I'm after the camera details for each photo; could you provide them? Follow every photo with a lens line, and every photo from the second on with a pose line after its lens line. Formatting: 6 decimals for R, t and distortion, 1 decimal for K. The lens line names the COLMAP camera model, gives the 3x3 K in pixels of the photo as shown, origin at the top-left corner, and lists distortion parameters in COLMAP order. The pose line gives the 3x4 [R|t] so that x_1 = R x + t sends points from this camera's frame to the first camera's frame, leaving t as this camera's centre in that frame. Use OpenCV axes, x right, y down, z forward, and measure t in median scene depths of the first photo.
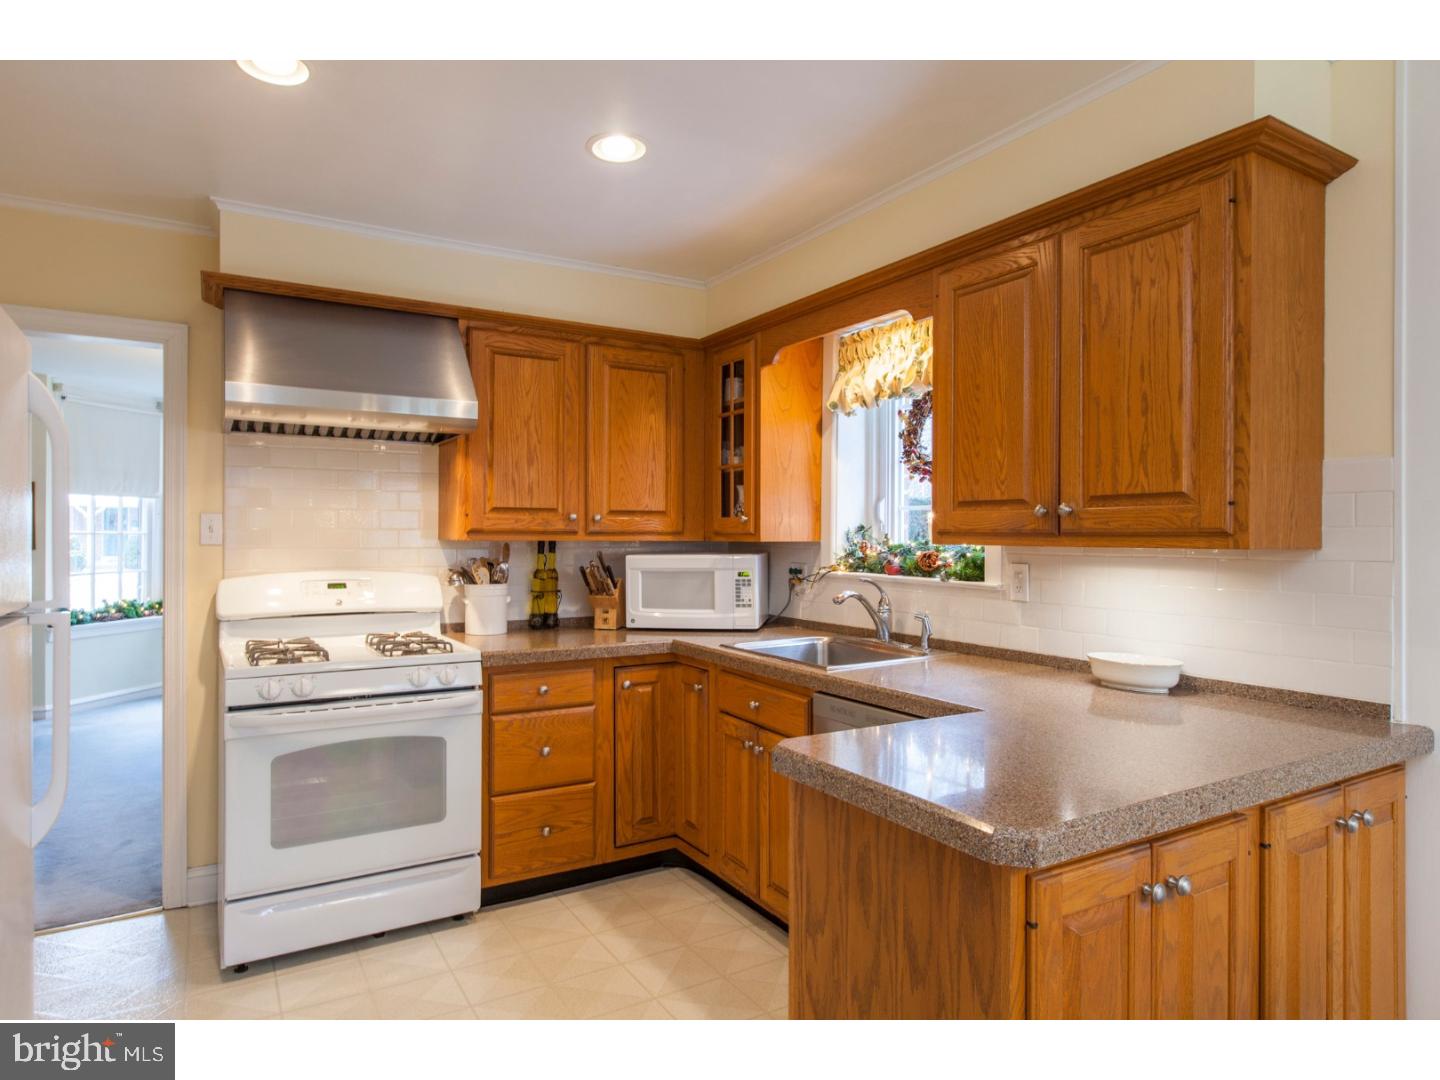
lens RADIAL K [[853.6, 0, 720.0], [0, 853.6, 540.0], [0, 0, 1]] dist [0.001699, 0.000357]
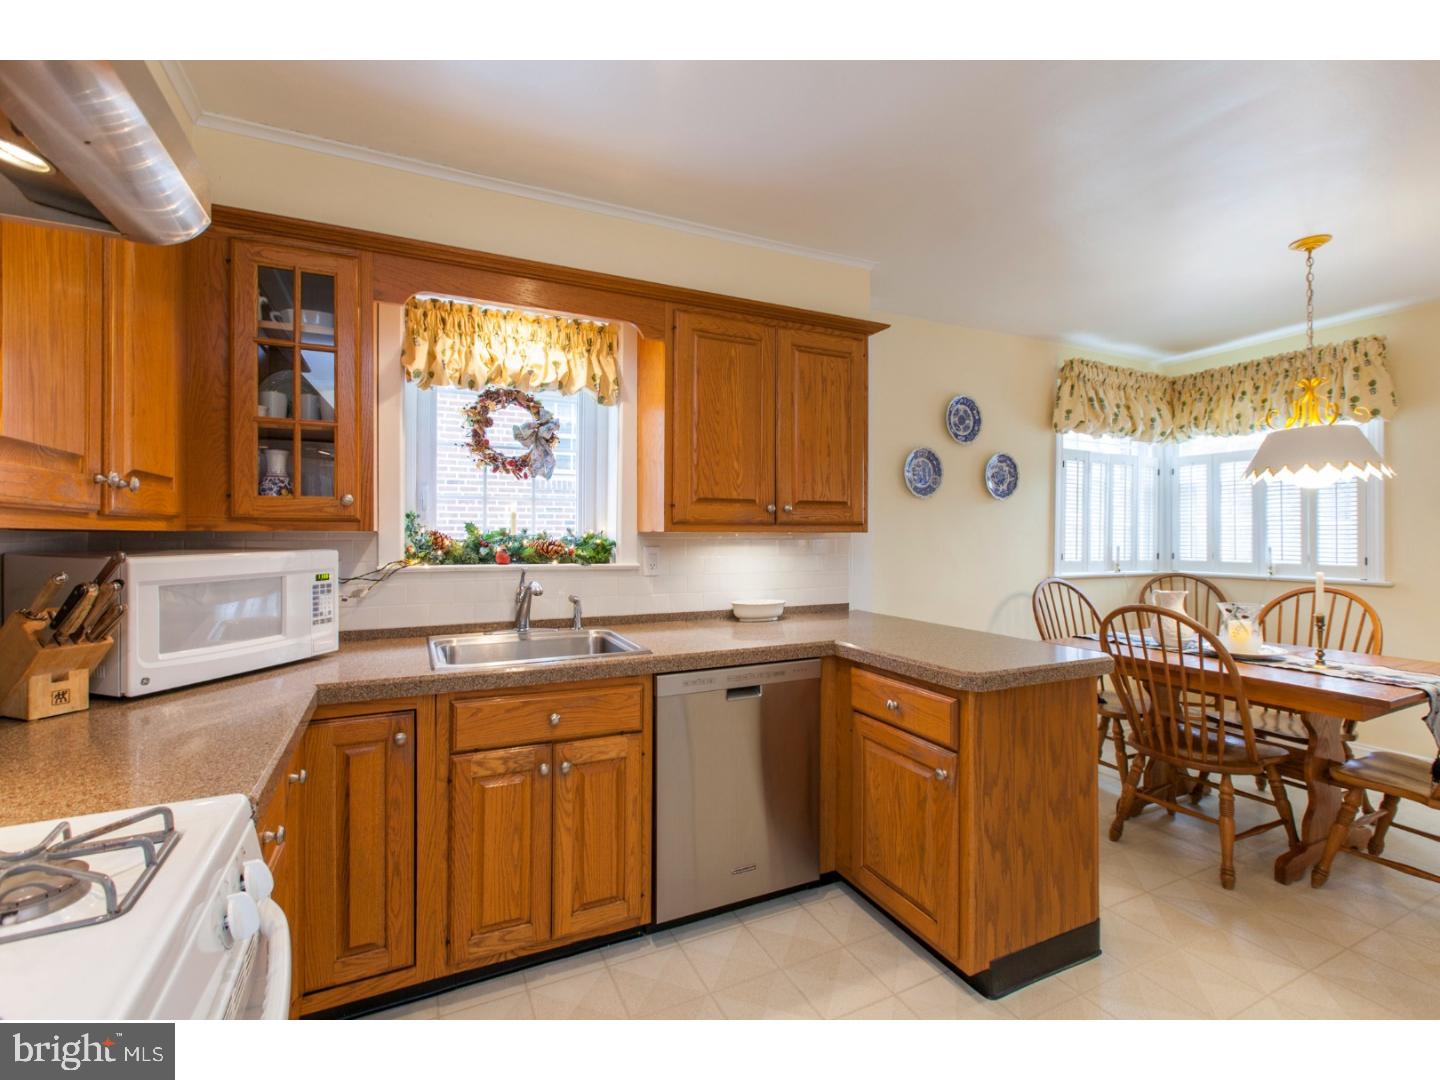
lens RADIAL K [[651.3, 0, 713.2], [0, 651.3, 533.5], [0, 0, 1]] dist [-0.000387, 0.000443]
pose [[0.094365, -0.003949, 0.995530, -0.703488], [0.005272, 0.999980, 0.003467, 0.005019], [-0.995524, 0.004921, 0.094384, 0.910176]]
